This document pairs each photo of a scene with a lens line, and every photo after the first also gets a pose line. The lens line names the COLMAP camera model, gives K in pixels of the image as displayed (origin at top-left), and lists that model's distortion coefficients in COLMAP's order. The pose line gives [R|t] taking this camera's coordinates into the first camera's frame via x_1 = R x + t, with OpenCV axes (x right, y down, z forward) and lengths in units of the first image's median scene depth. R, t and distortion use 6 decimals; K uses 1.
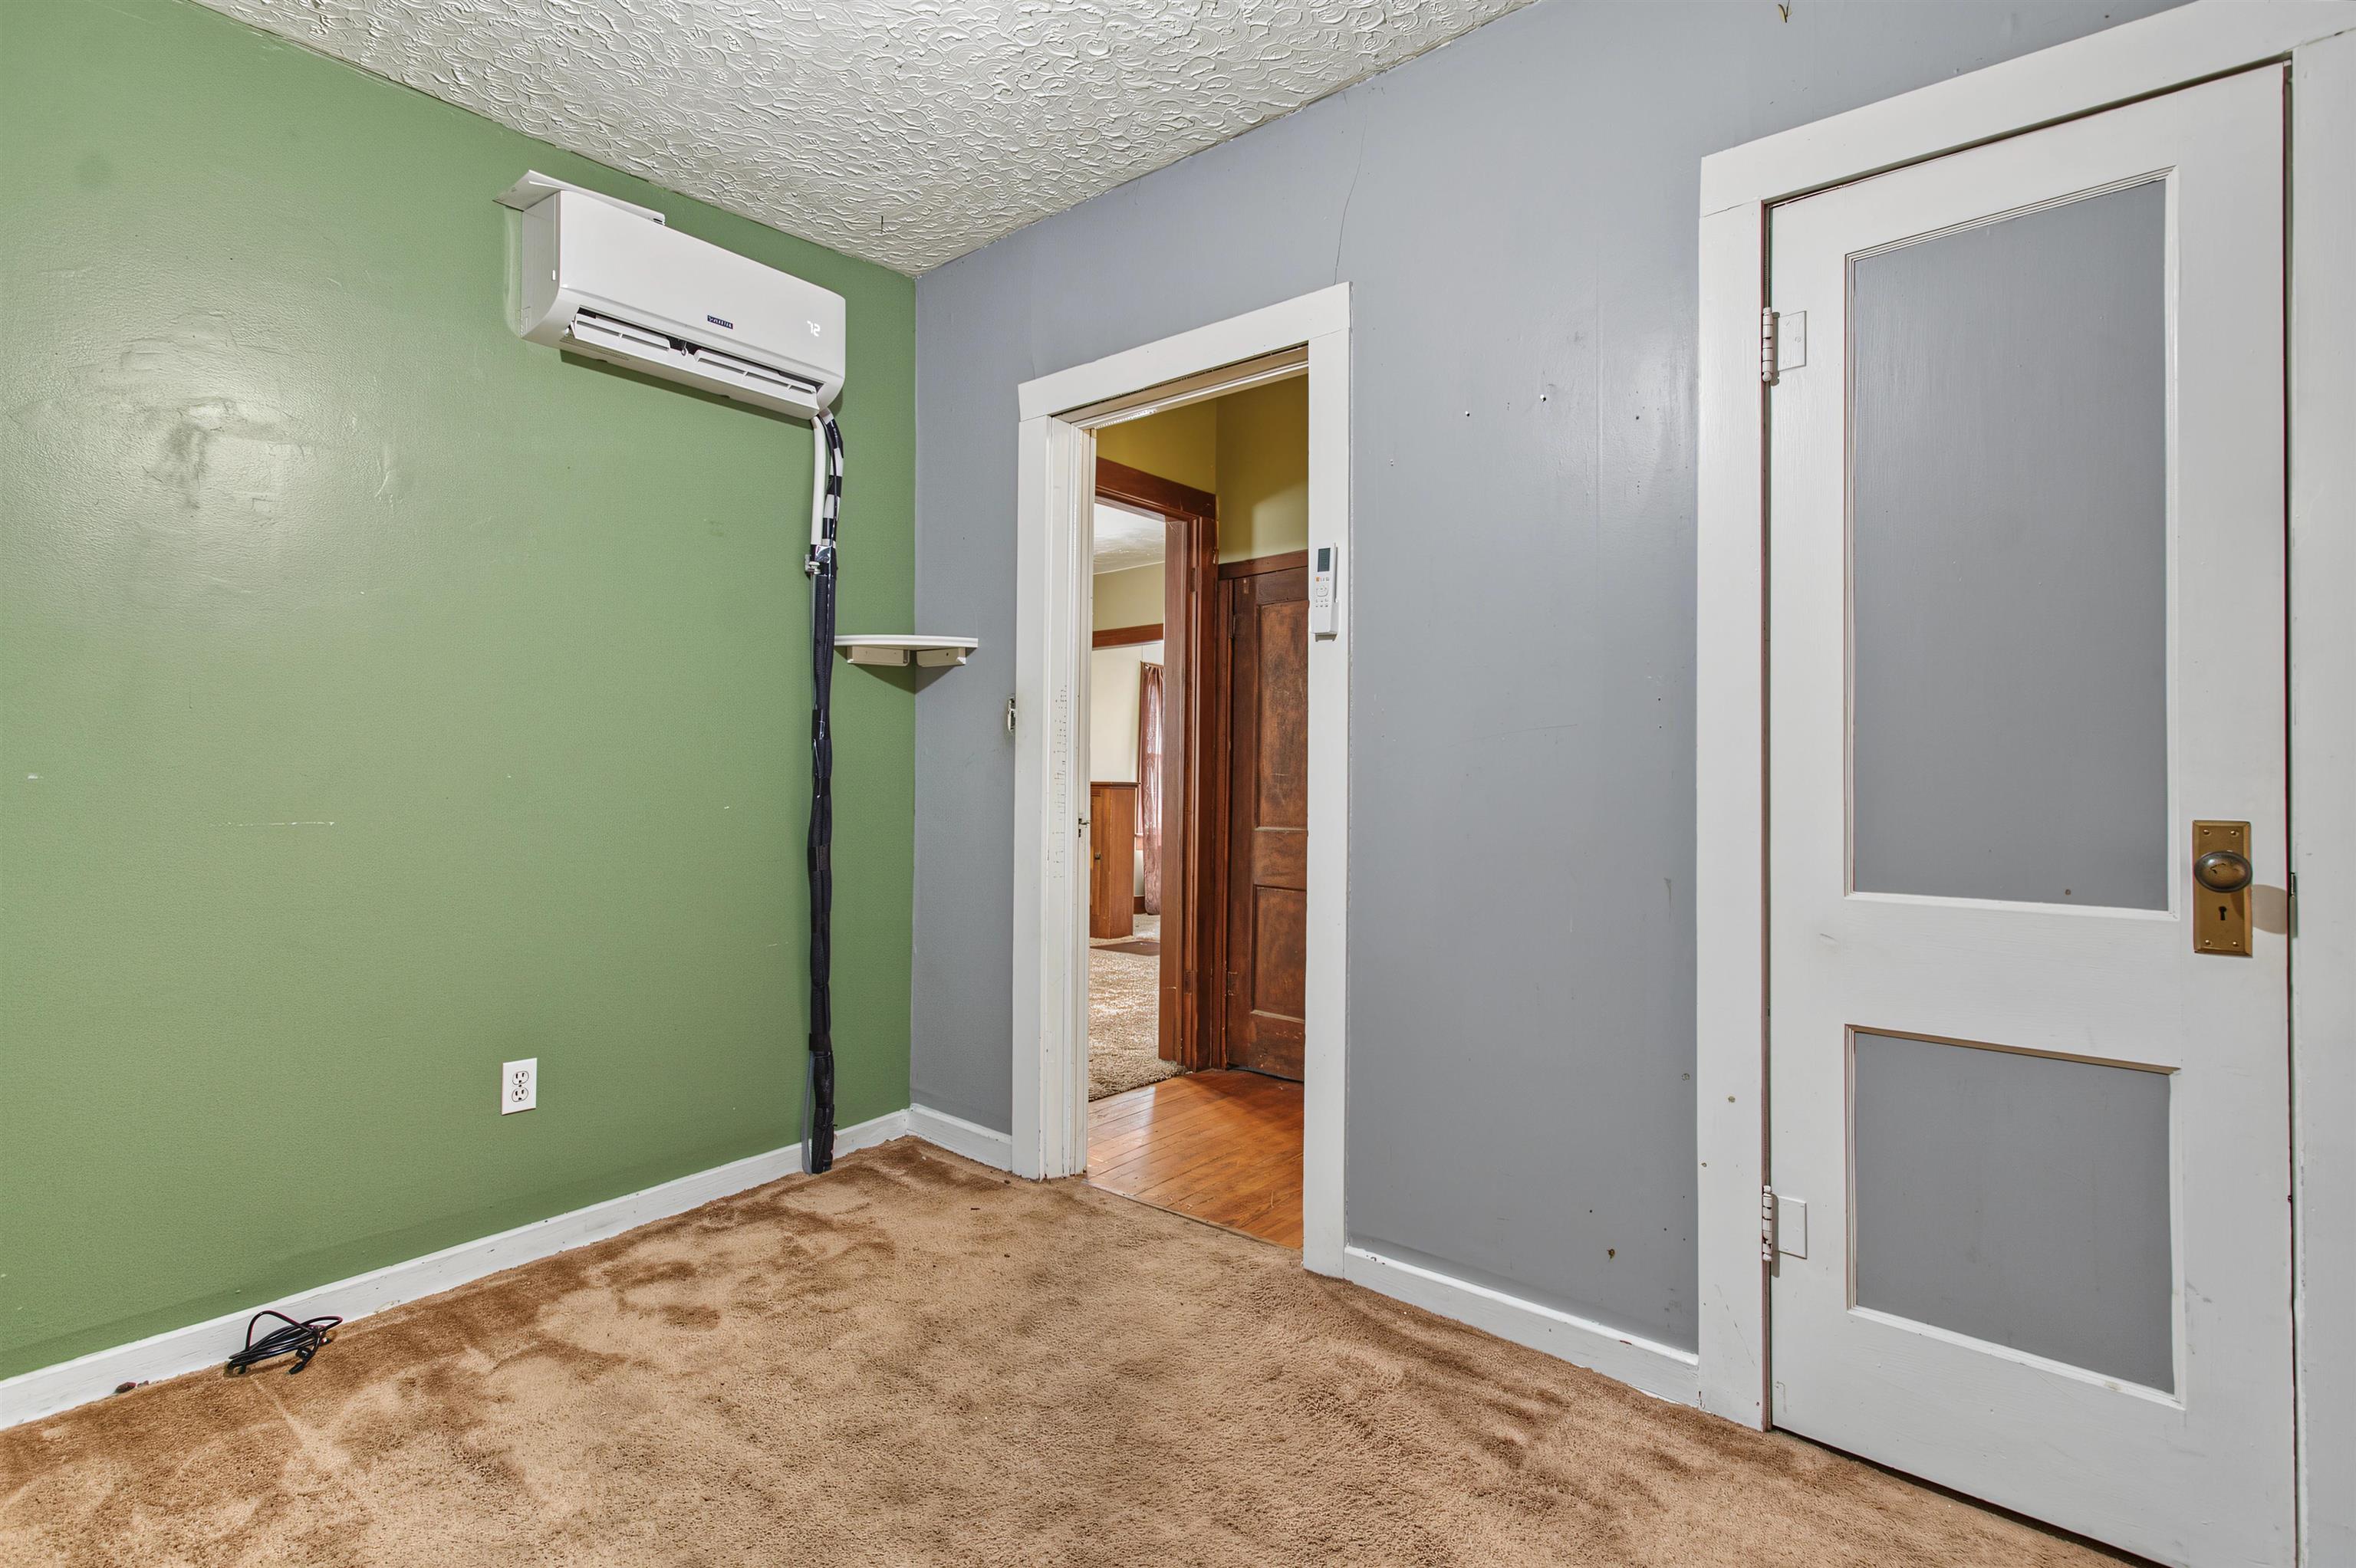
lens RADIAL K [[1123.7, 0, 1179.4], [0, 1123.7, 773.1], [0, 0, 1]] dist [0.004315, 0.000626]
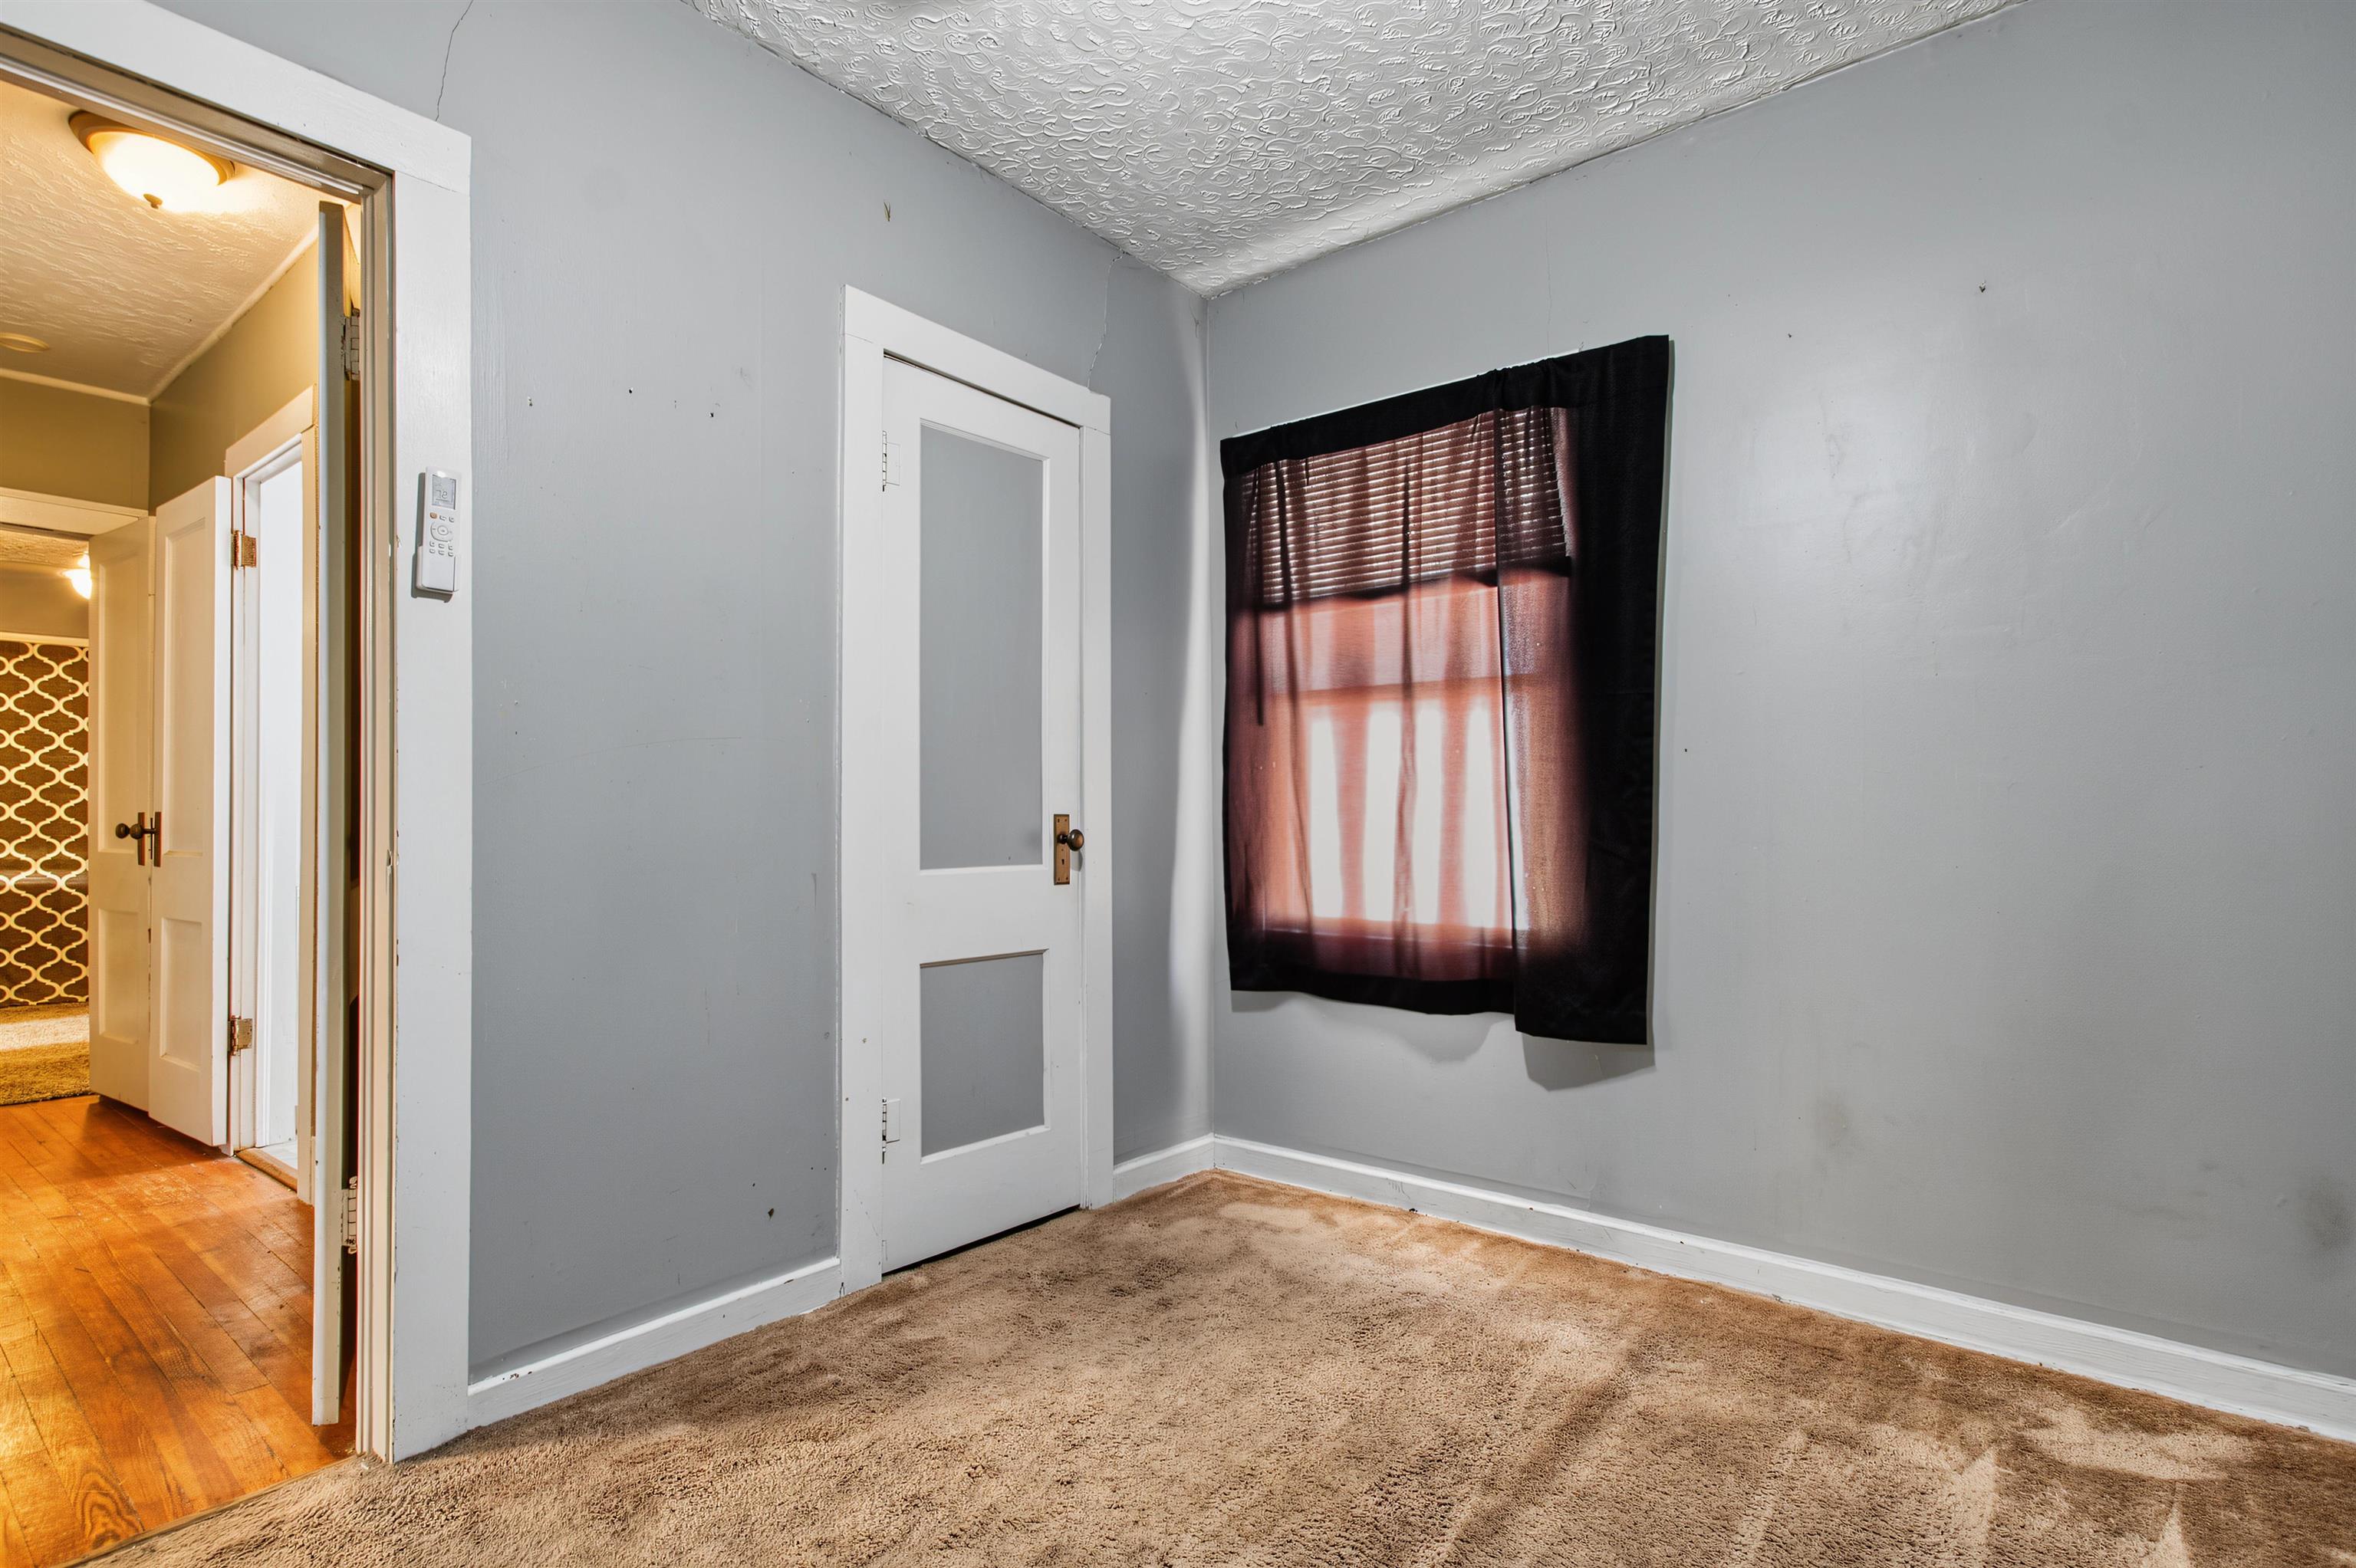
lens RADIAL K [[1136.6, 0, 1176.8], [0, 1136.6, 808.4], [0, 0, 1]] dist [0.000297, -0.000221]
pose [[-0.018866, -0.003105, 0.999817, -0.826519], [-0.009624, 0.999949, 0.002924, 0.018372], [-0.999776, -0.009567, -0.018895, 0.681512]]
